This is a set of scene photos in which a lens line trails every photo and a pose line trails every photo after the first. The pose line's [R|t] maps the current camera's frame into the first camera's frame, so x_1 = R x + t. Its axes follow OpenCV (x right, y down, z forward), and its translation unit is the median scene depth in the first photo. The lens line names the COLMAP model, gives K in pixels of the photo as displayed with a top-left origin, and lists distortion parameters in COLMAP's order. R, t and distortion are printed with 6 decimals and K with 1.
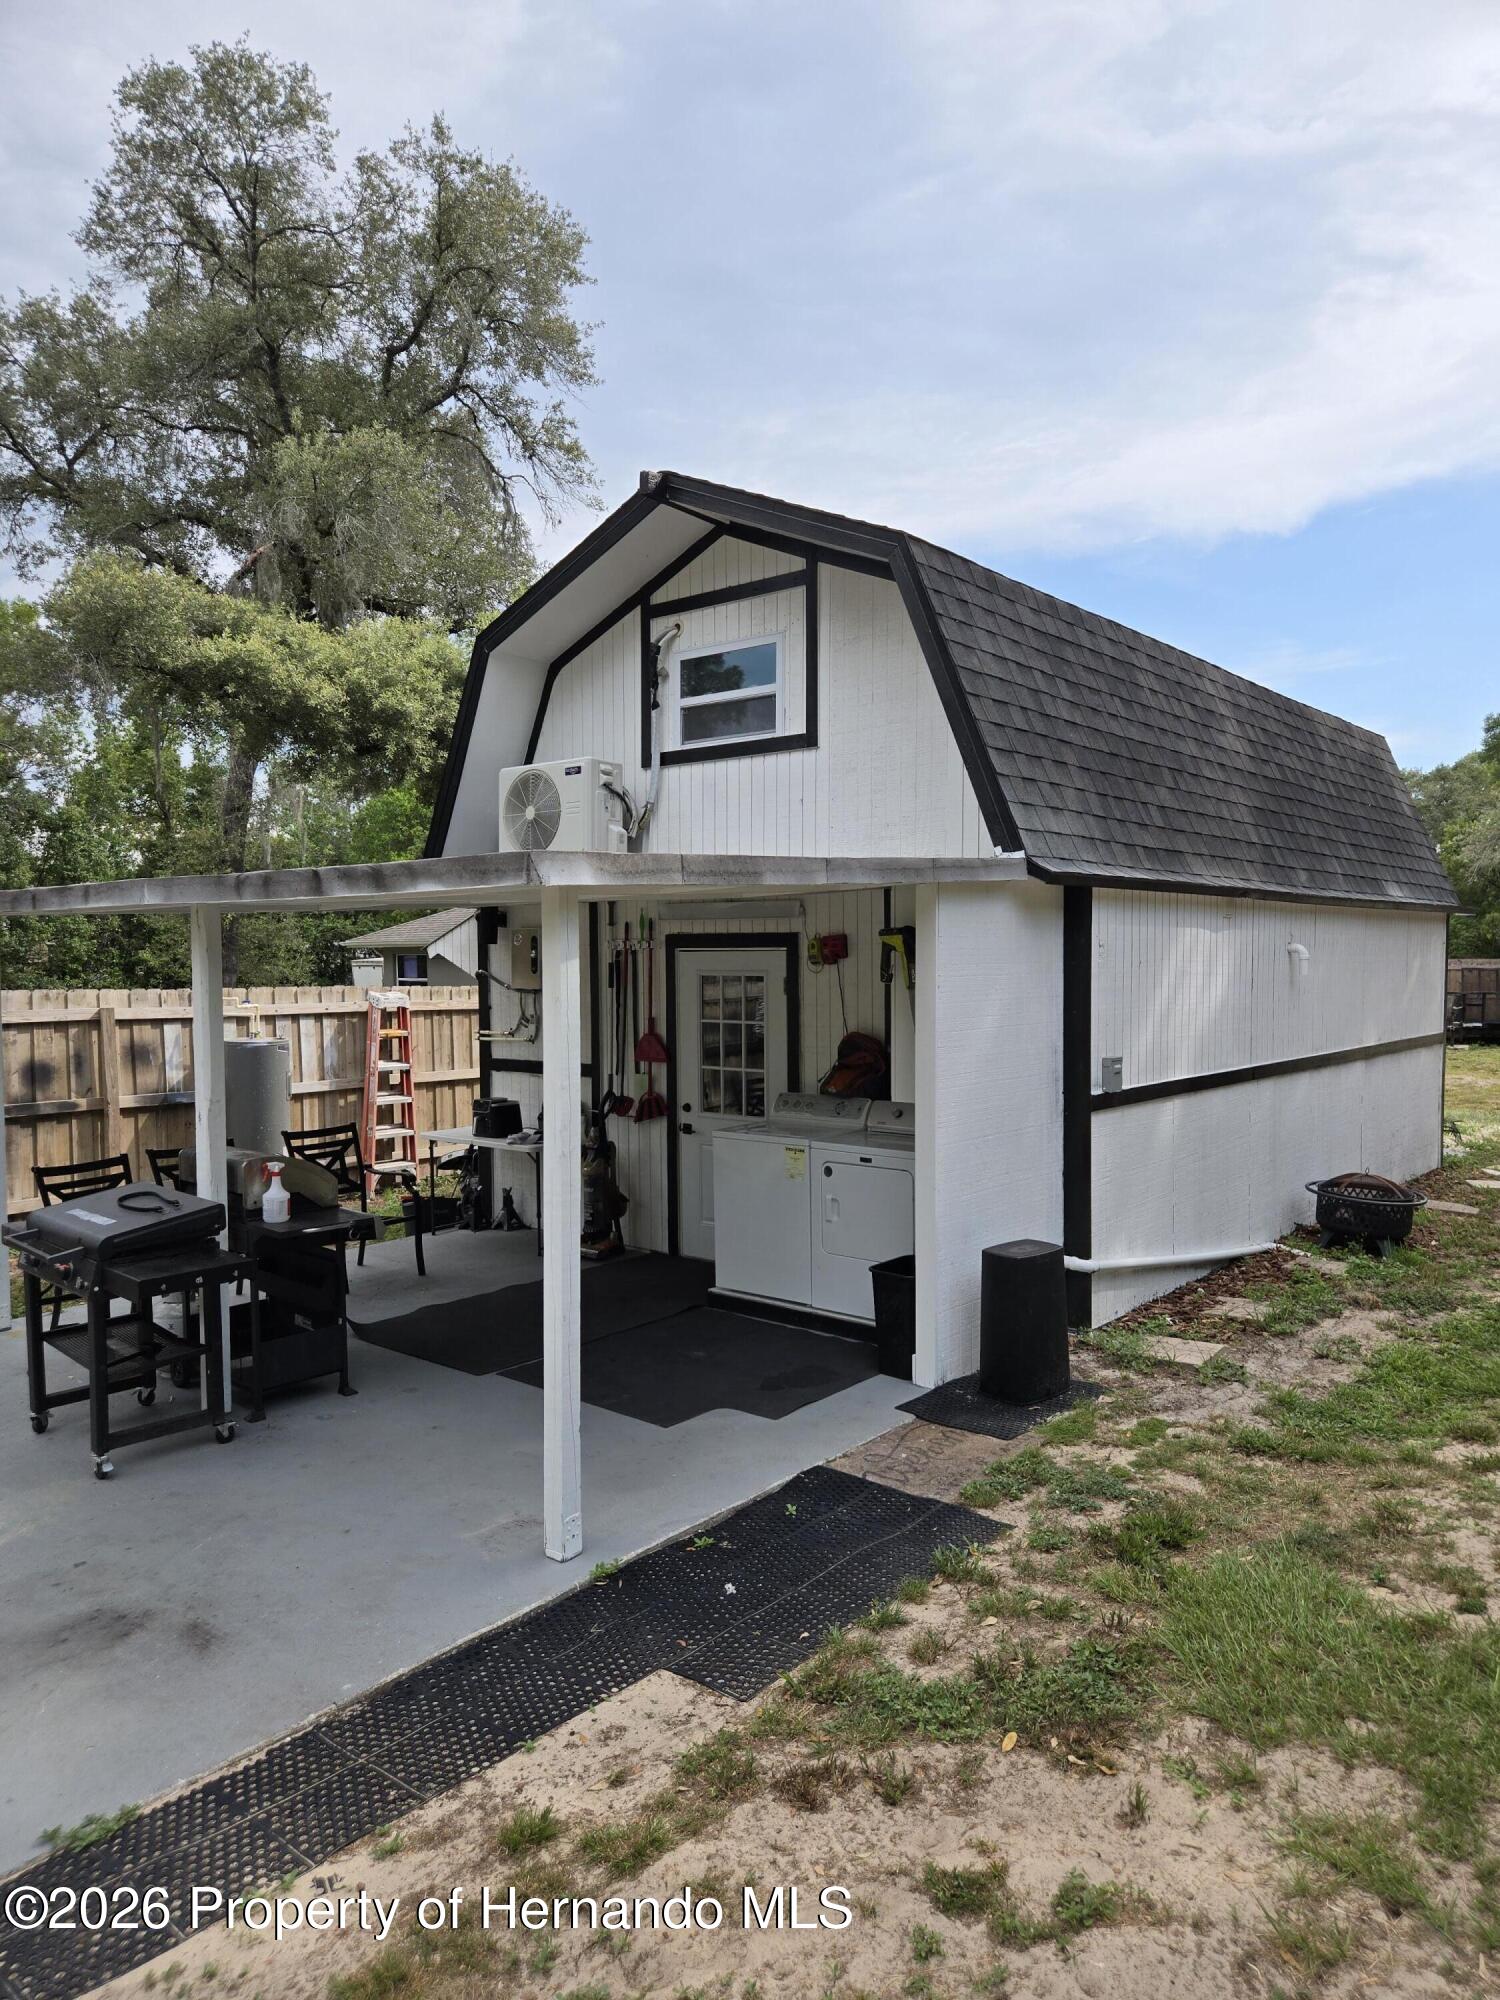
lens RADIAL K [[1333.7, 0, 793.7], [0, 1333.7, 1015.8], [0, 0, 1]] dist [0.069071, -0.055030]
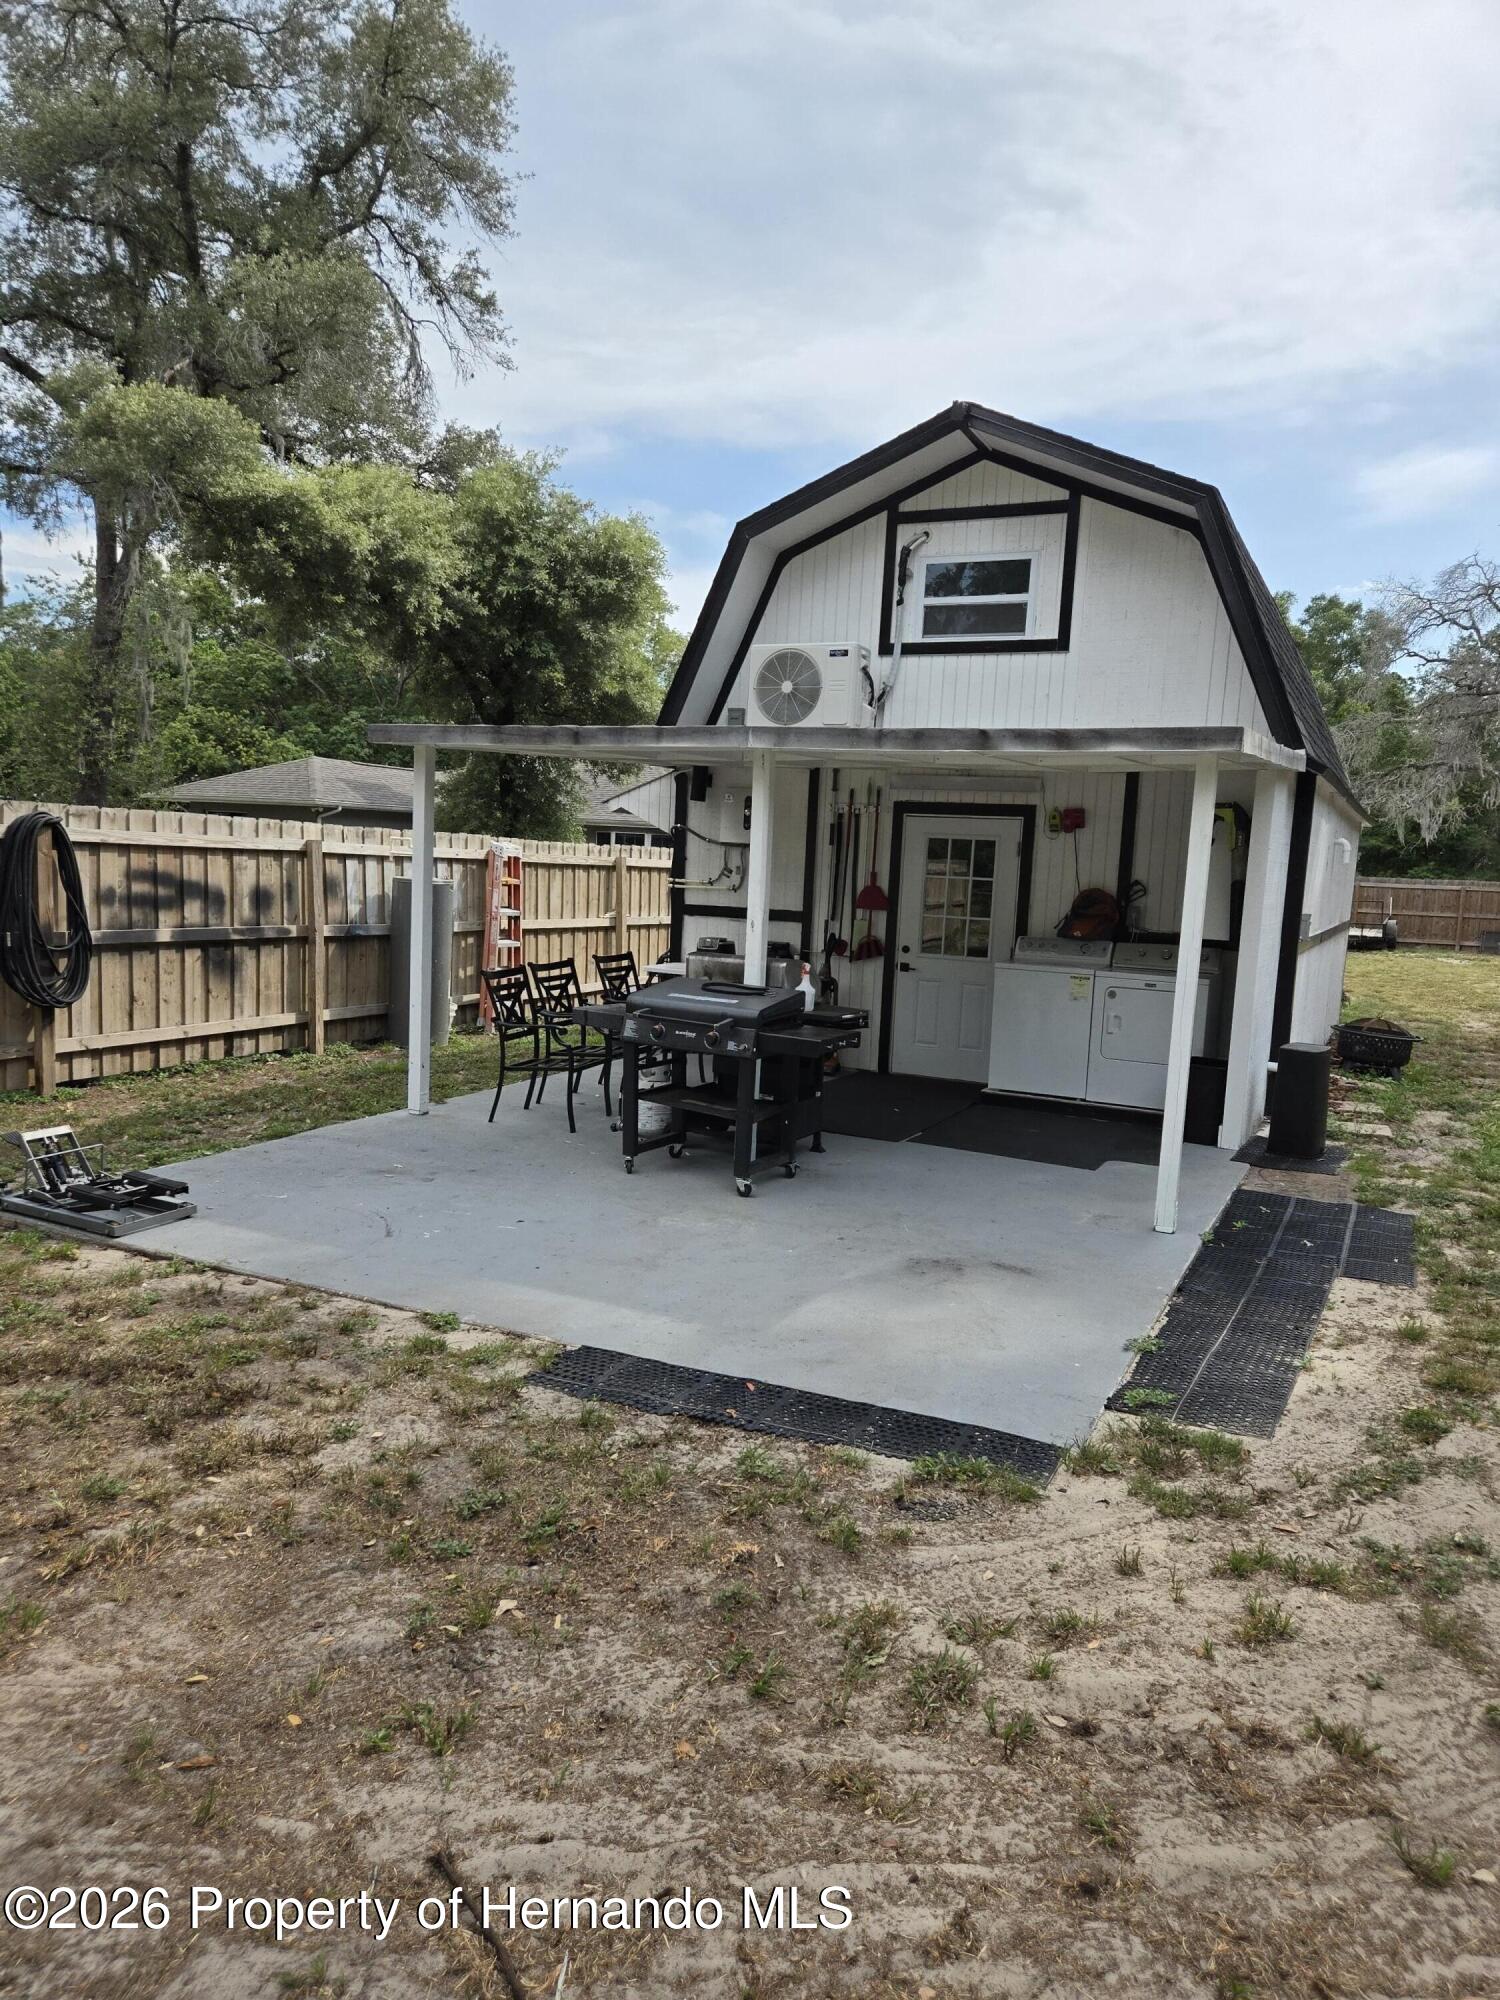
lens RADIAL K [[1333.7, 0, 754.4], [0, 1333.7, 1037.9], [0, 0, 1]] dist [0.069071, -0.055030]
pose [[0.968671, 0.018567, 0.247654, -0.528699], [-0.041446, 0.995303, 0.087493, 0.050996], [-0.244866, -0.095016, 0.964890, -0.136824]]
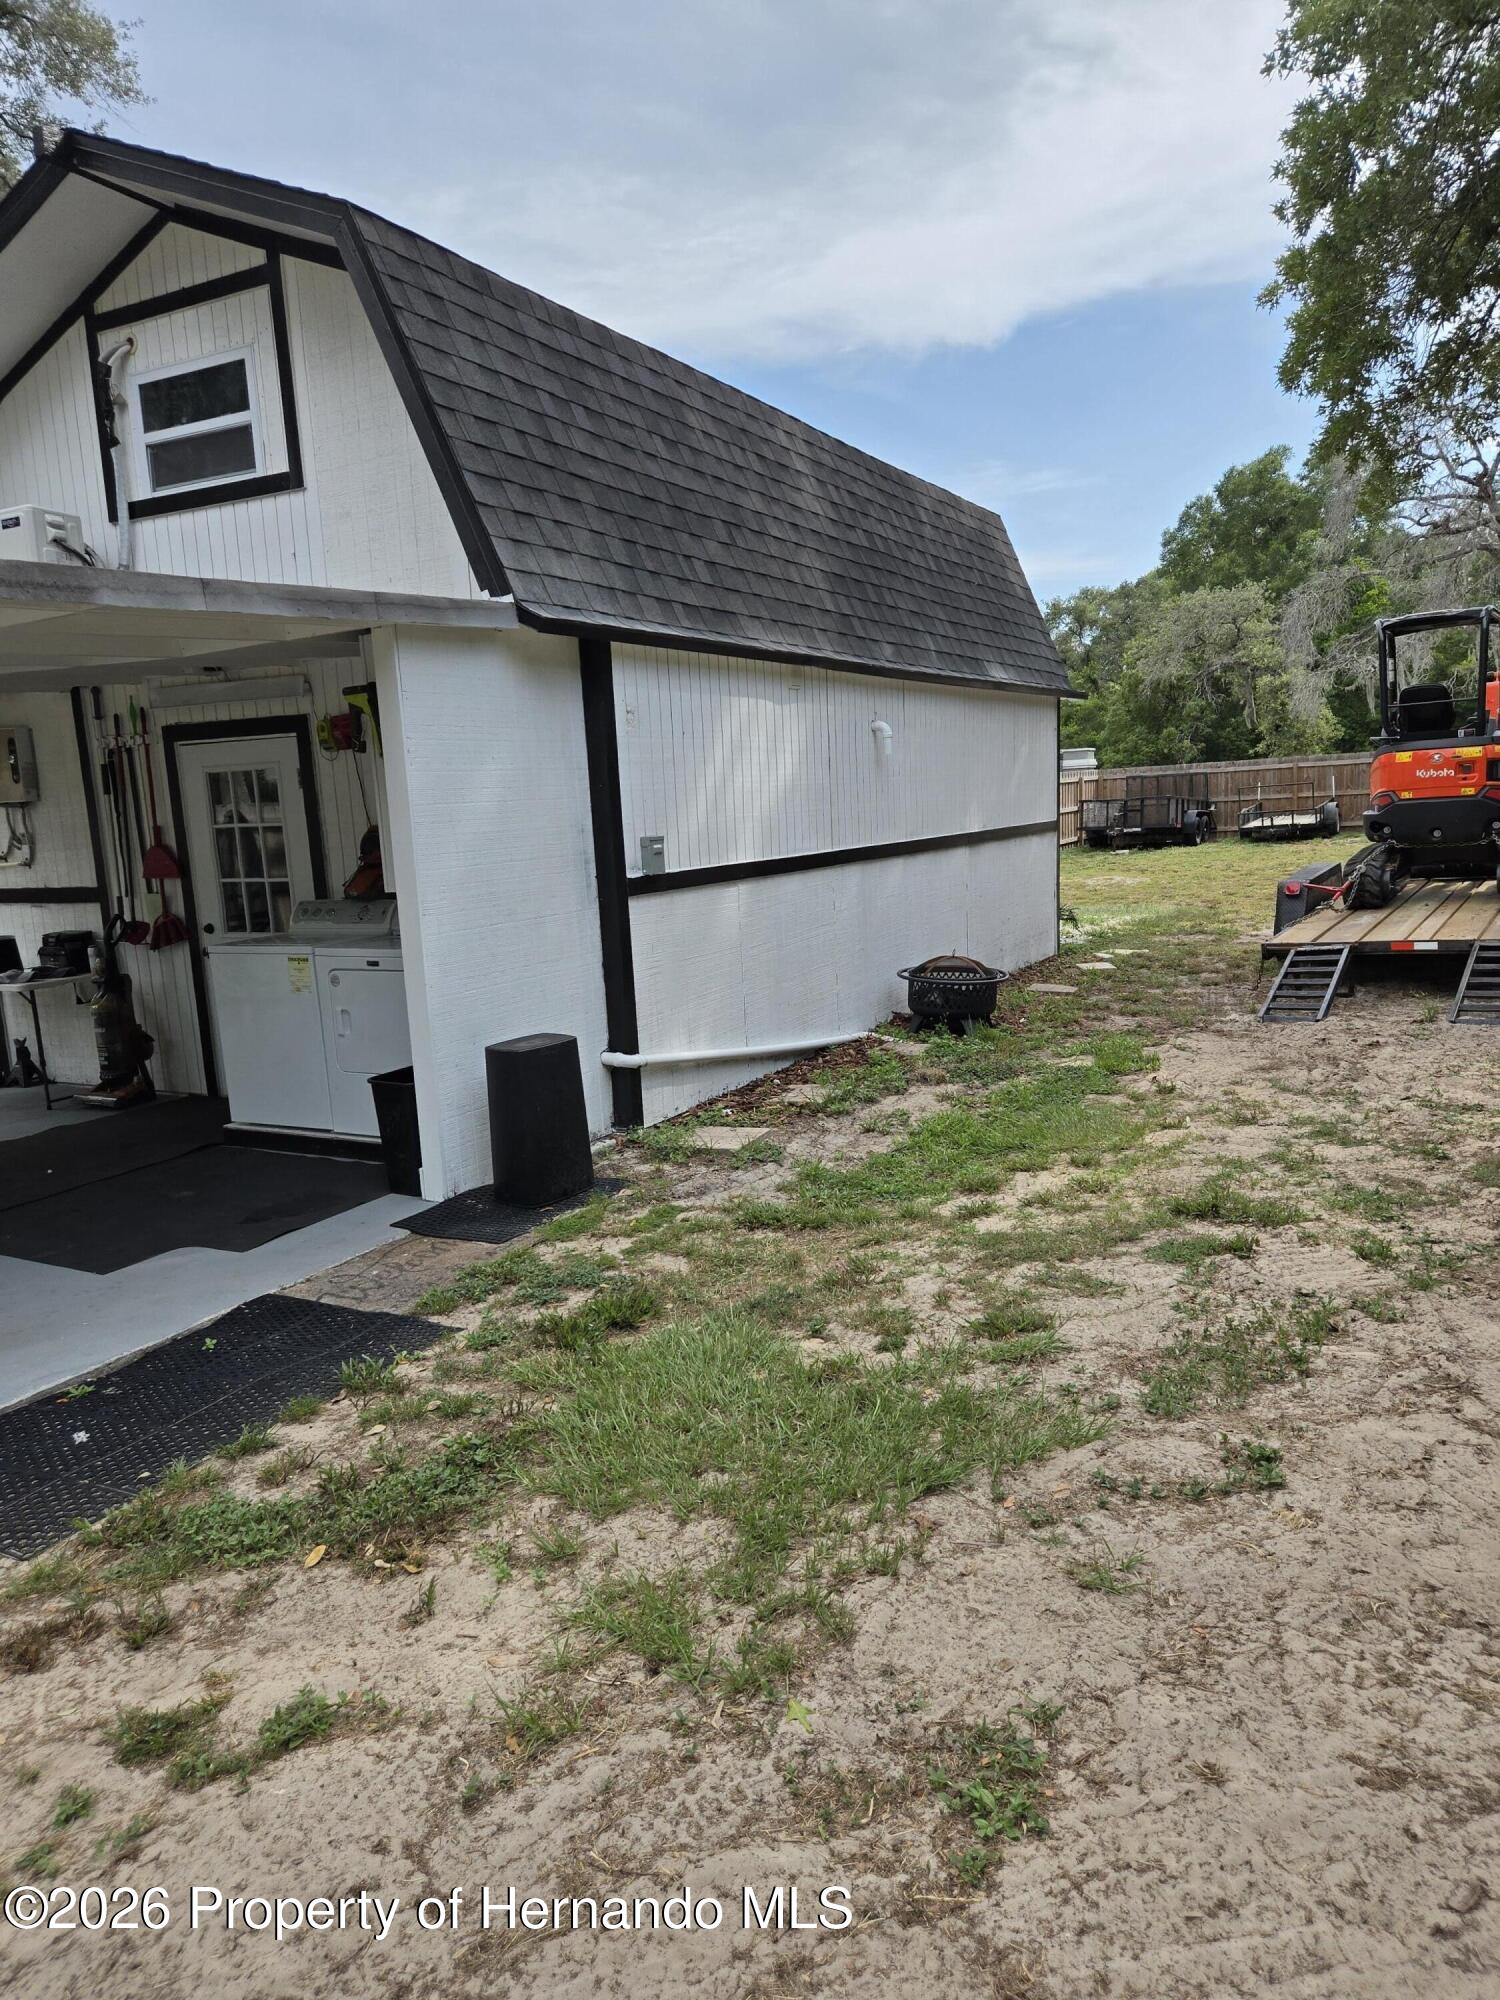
lens RADIAL K [[1333.7, 0, 824.0], [0, 1333.7, 1041.1], [0, 0, 1]] dist [0.069071, -0.055030]
pose [[0.979394, -0.073660, 0.188048, 0.145866], [0.049395, 0.990203, 0.130609, 0.047796], [-0.195826, -0.118629, 0.973437, 0.055892]]
